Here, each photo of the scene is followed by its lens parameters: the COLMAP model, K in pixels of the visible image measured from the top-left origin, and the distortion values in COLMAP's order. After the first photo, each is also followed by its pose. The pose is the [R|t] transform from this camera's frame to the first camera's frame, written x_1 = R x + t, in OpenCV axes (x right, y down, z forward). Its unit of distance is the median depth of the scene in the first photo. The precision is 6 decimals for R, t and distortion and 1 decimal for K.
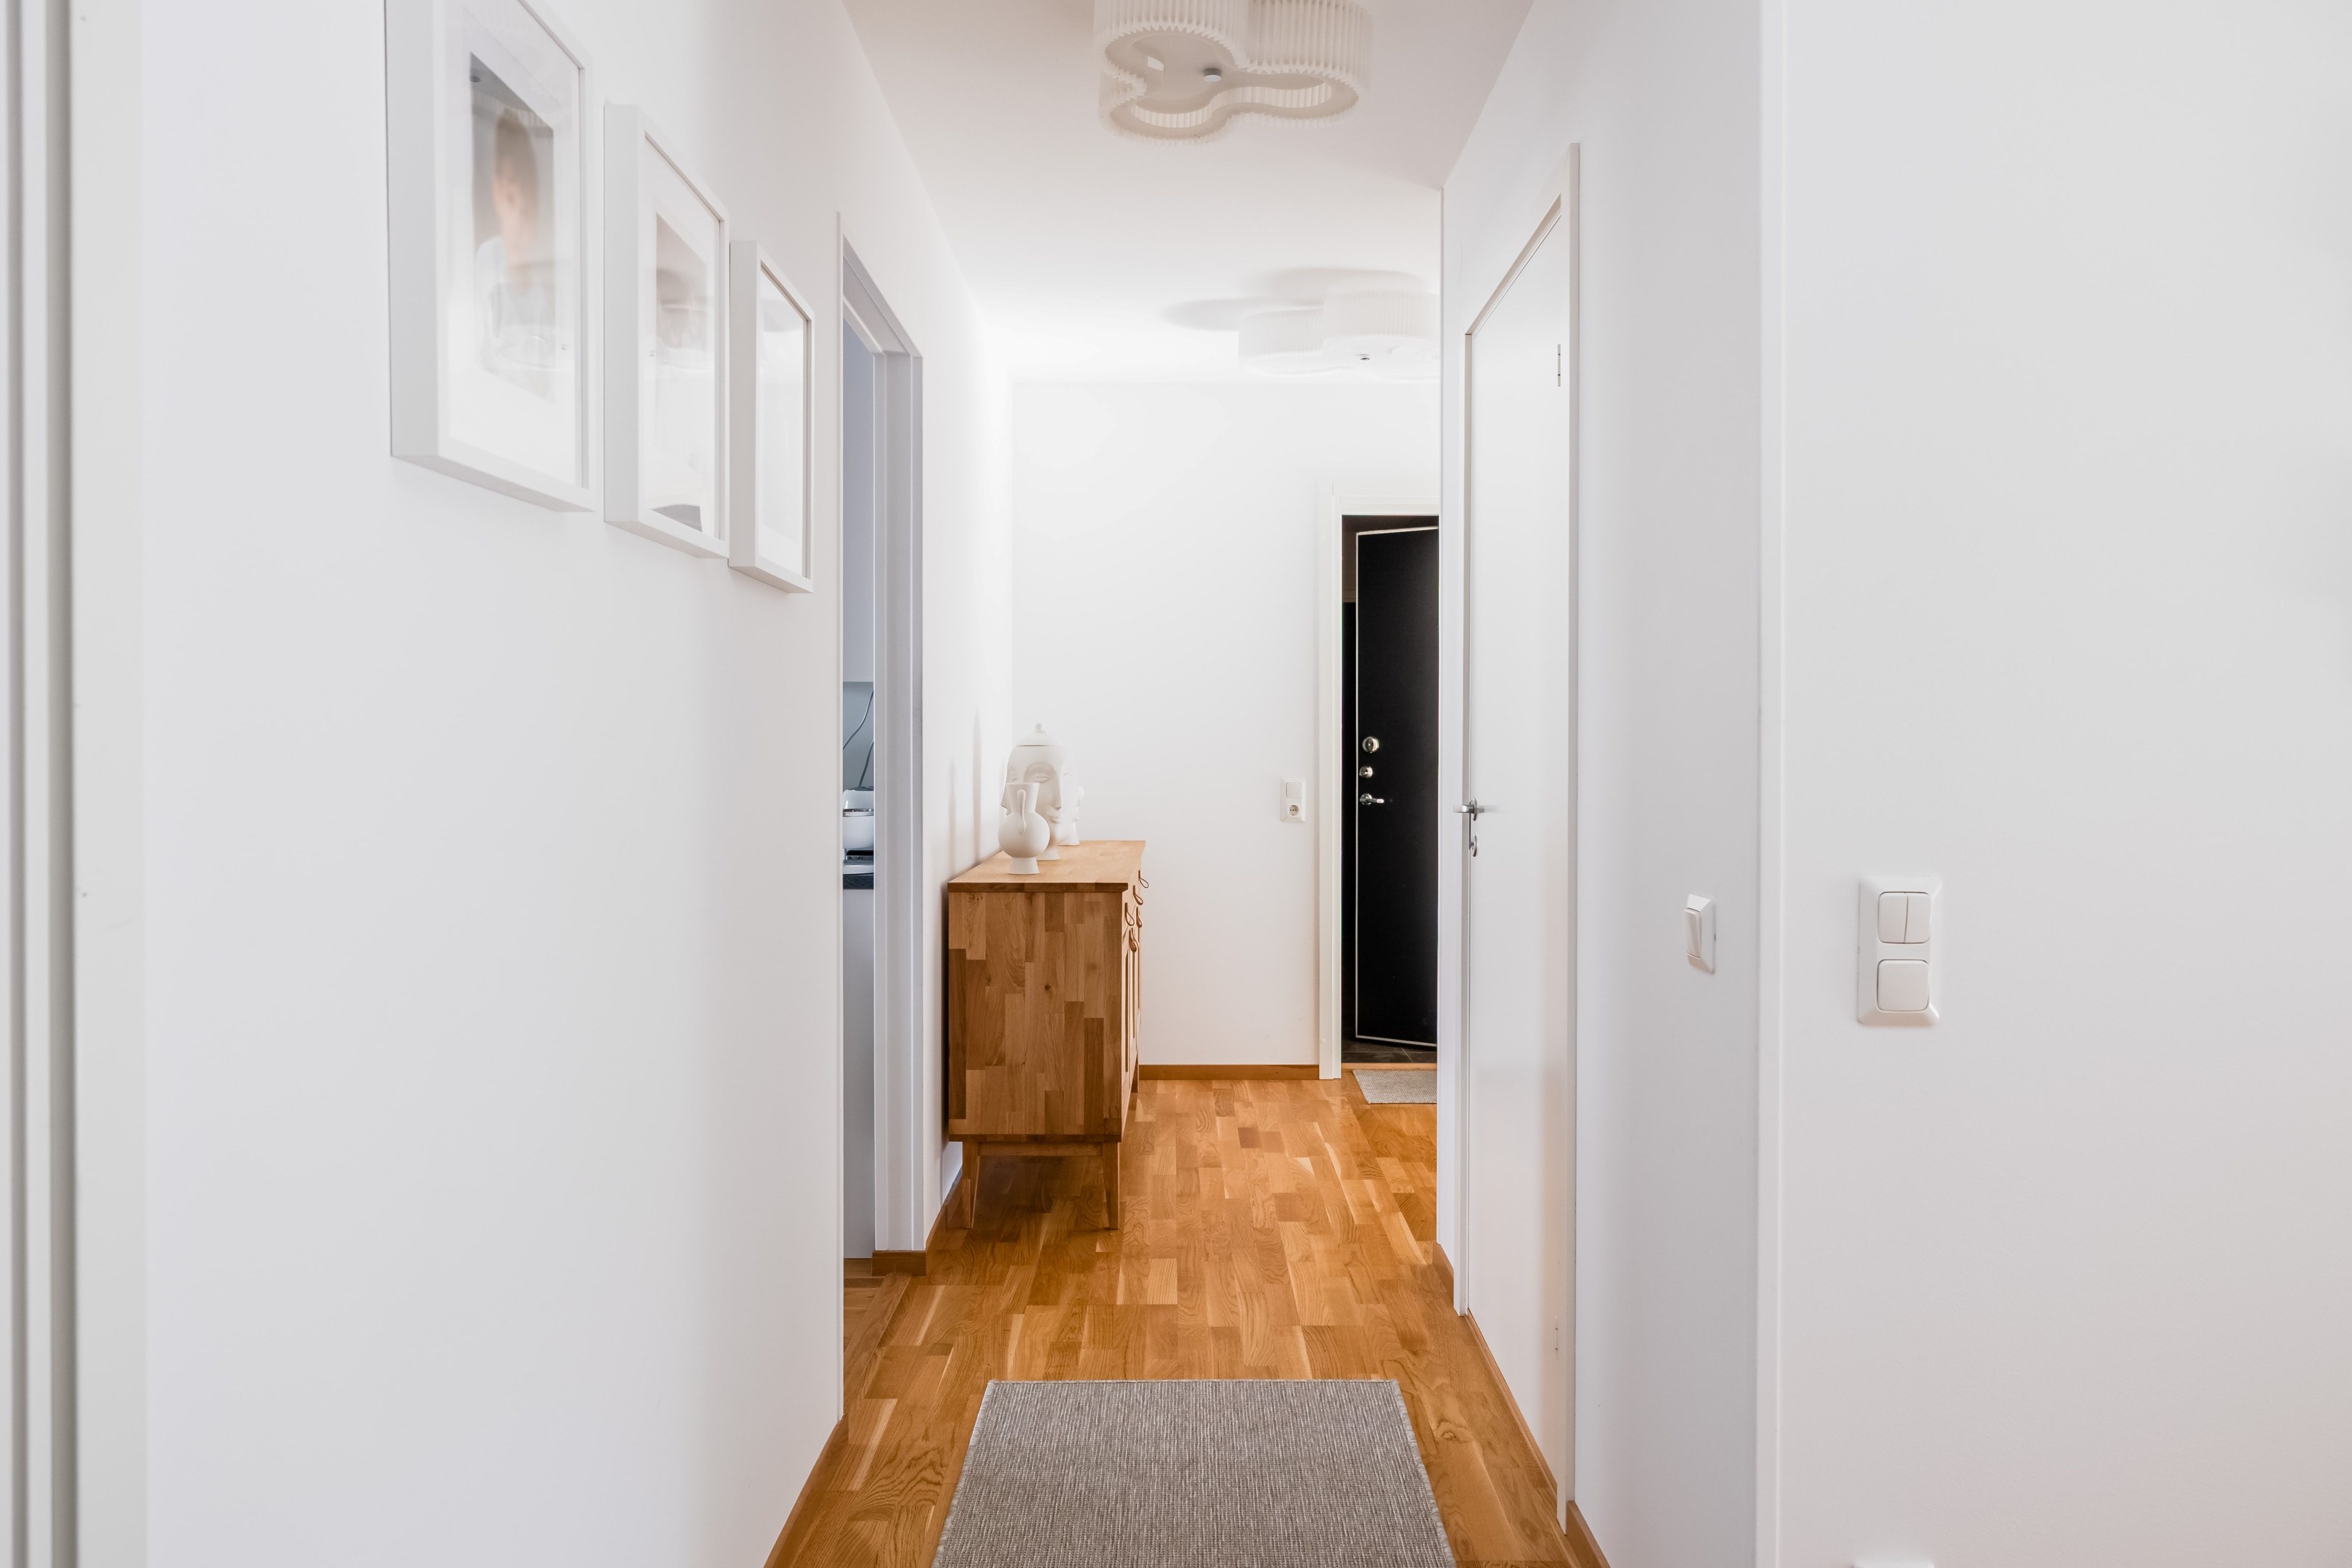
lens RADIAL K [[1616.2, 0, 1176.0], [0, 1616.2, 784.0], [0, 0, 1]] dist [0.001538, 0.000406]
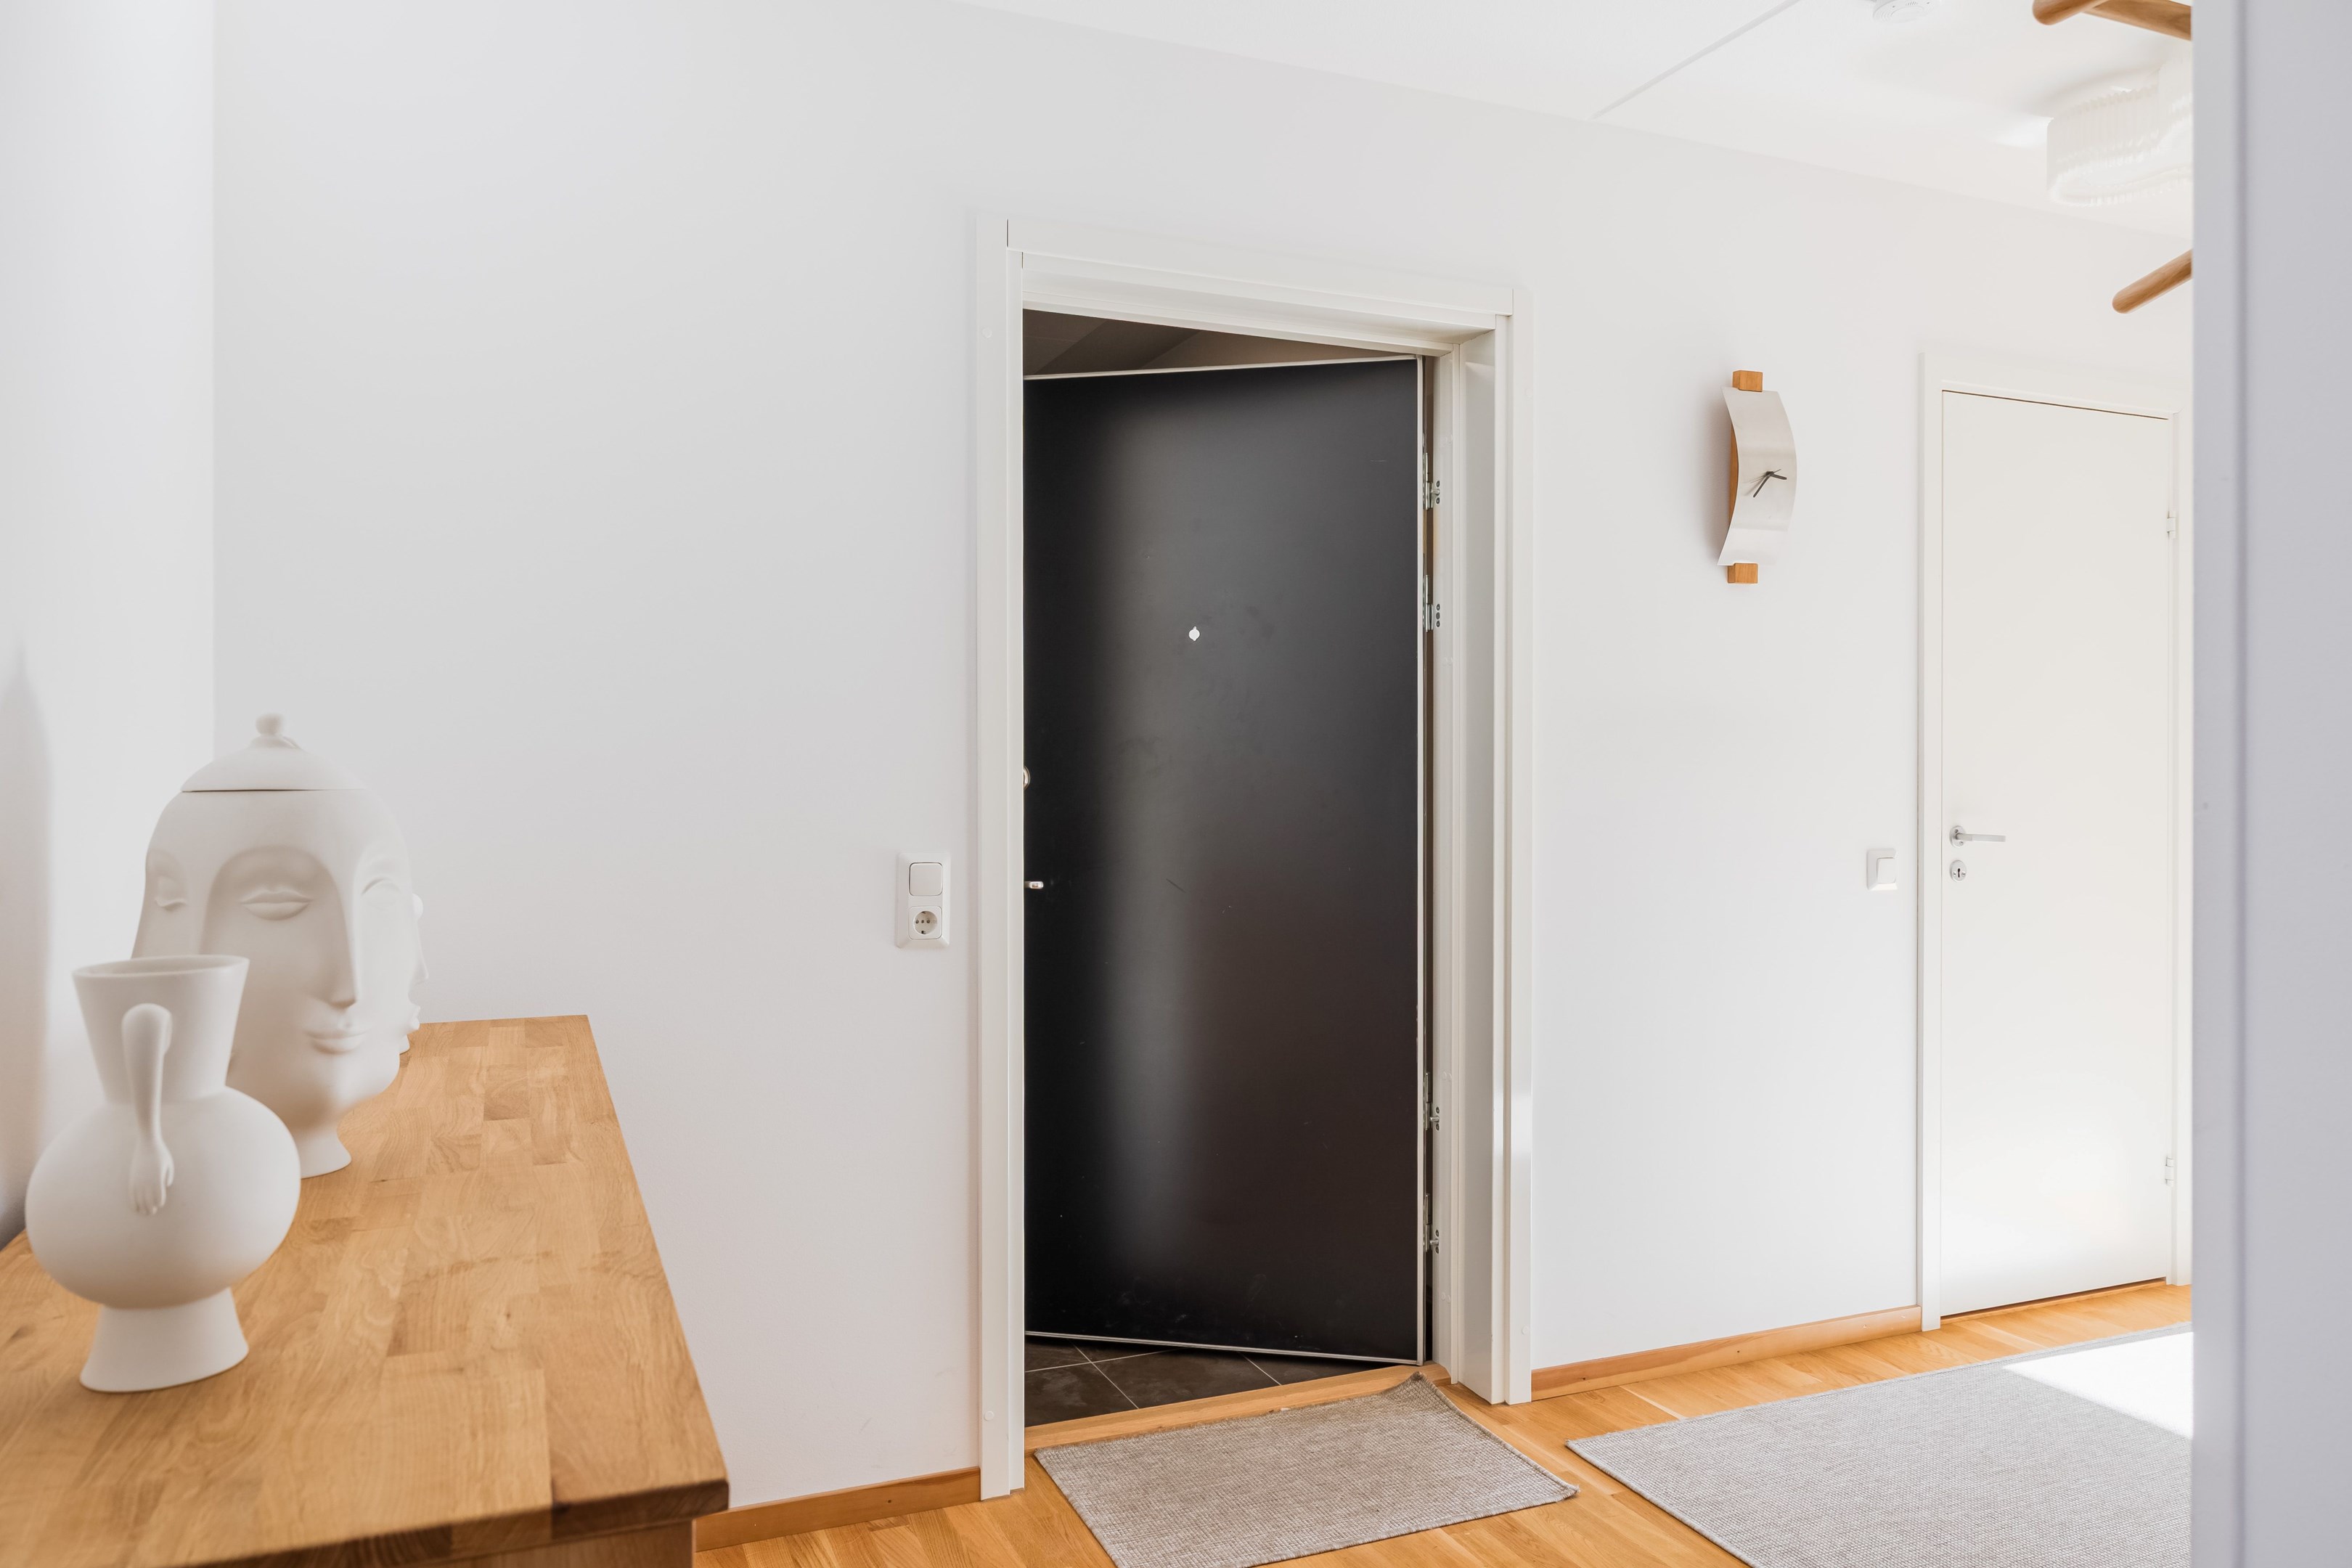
lens RADIAL K [[1616.2, 0, 1176.0], [0, 1616.2, 784.0], [0, 0, 1]] dist [0.001538, 0.000406]
pose [[0.922209, -0.006567, 0.386636, -0.038427], [0.013683, 0.999784, -0.015657, -0.014772], [-0.386449, 0.019729, 0.922100, 0.549613]]
